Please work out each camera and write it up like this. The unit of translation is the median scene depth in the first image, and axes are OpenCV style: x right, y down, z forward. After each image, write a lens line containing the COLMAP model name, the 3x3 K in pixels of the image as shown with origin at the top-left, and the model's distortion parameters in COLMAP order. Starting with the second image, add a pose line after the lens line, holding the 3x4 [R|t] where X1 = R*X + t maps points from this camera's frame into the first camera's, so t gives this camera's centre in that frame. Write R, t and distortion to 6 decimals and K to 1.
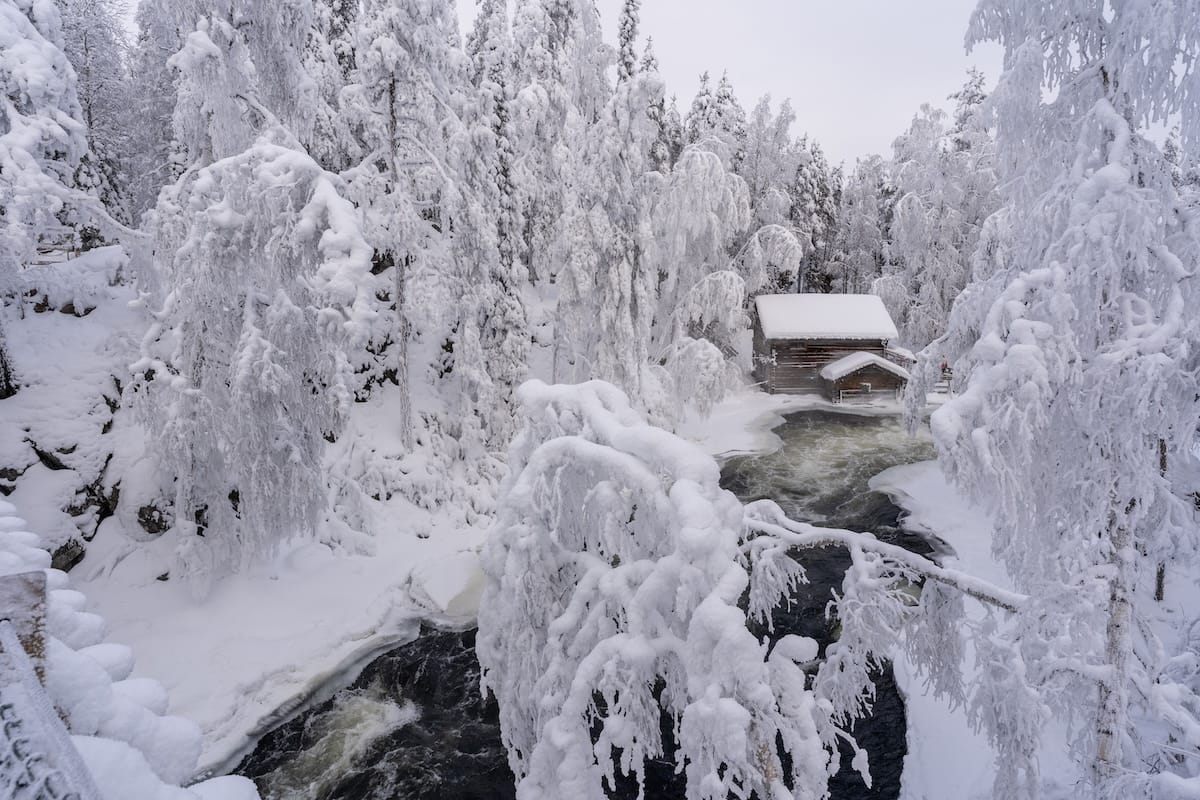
lens RADIAL K [[708.4, 0, 603.0], [0, 708.4, 334.3], [0, 0, 1]] dist [-0.002749, 0.004136]
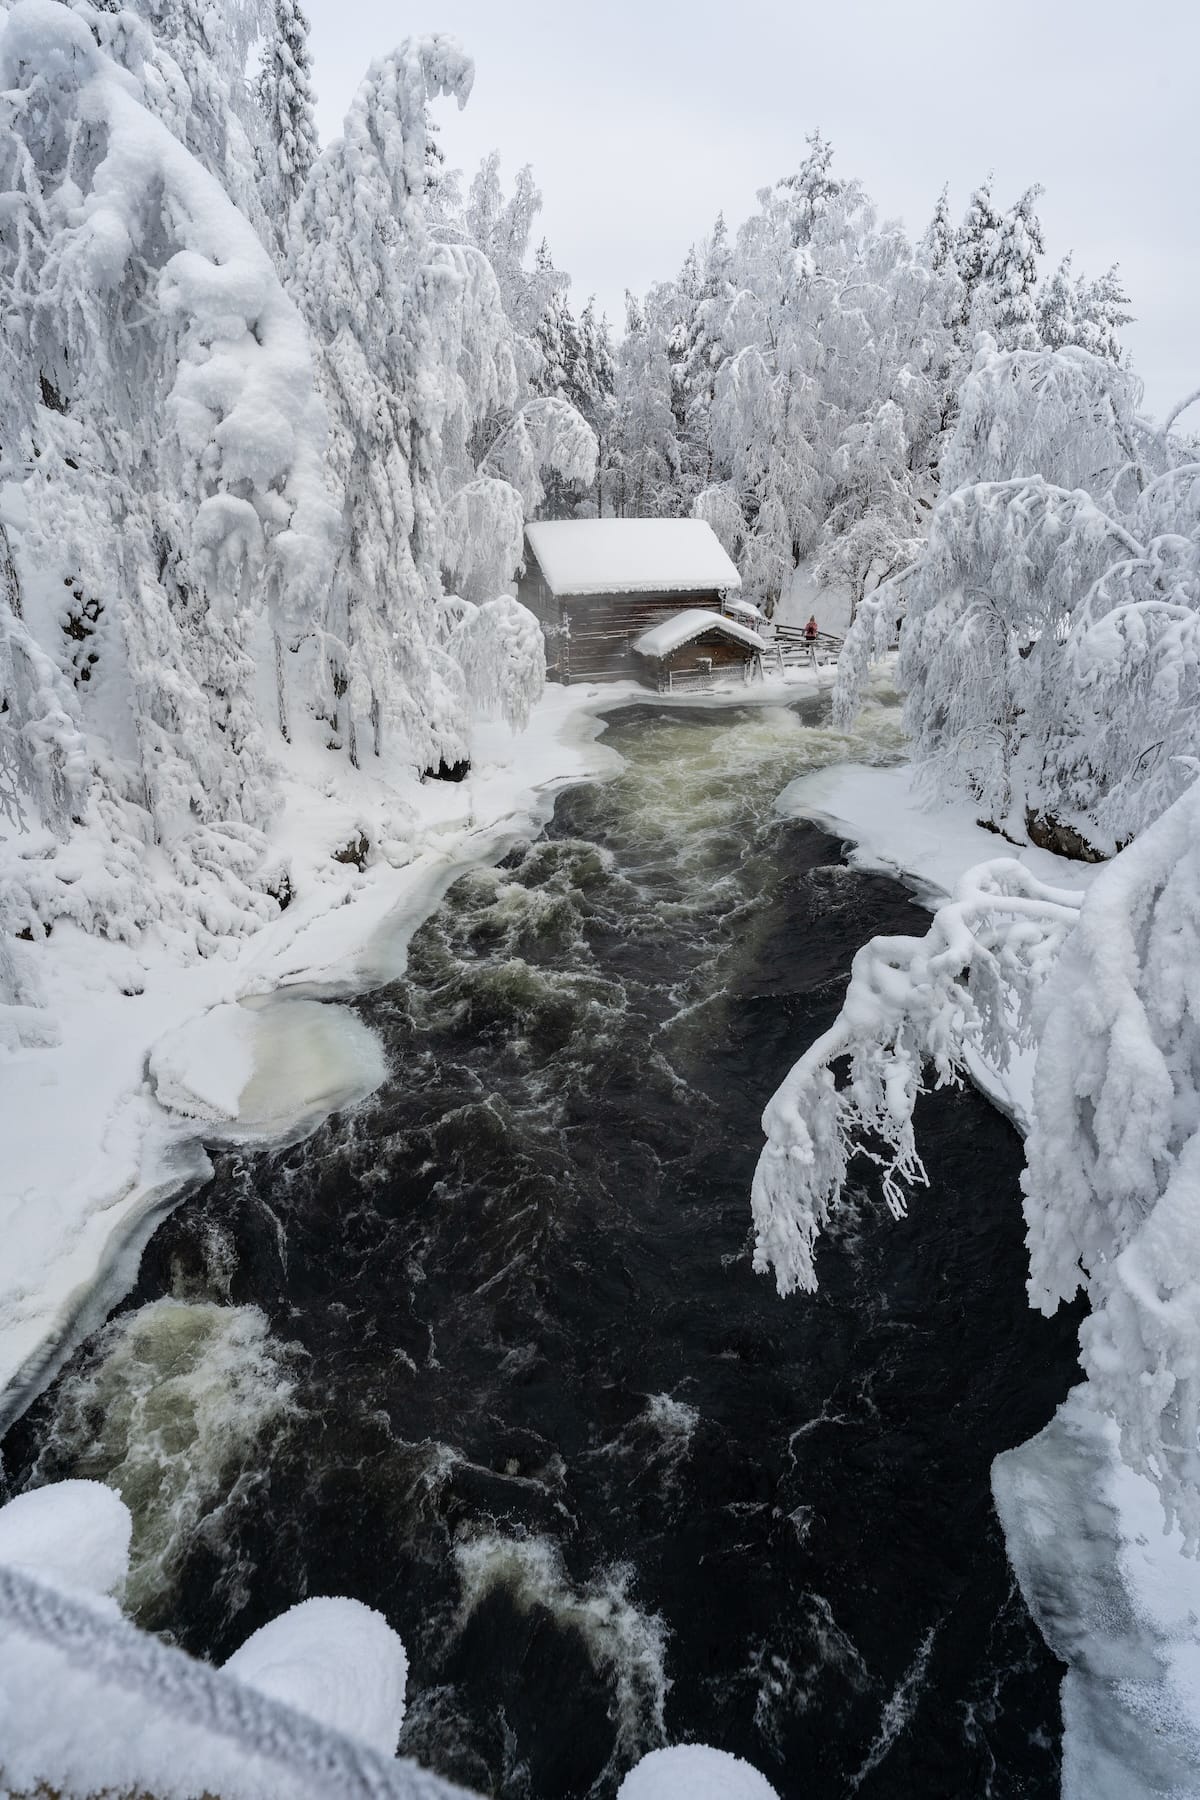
lens RADIAL K [[1062.6, 0, 577.2], [0, 1062.6, 897.9], [0, 0, 1]] dist [-0.002749, 0.004136]
pose [[0.939287, -0.130796, 0.317227, -0.140778], [0.039934, 0.959887, 0.277528, 0.005798], [-0.340802, -0.248010, 0.906832, 0.133128]]
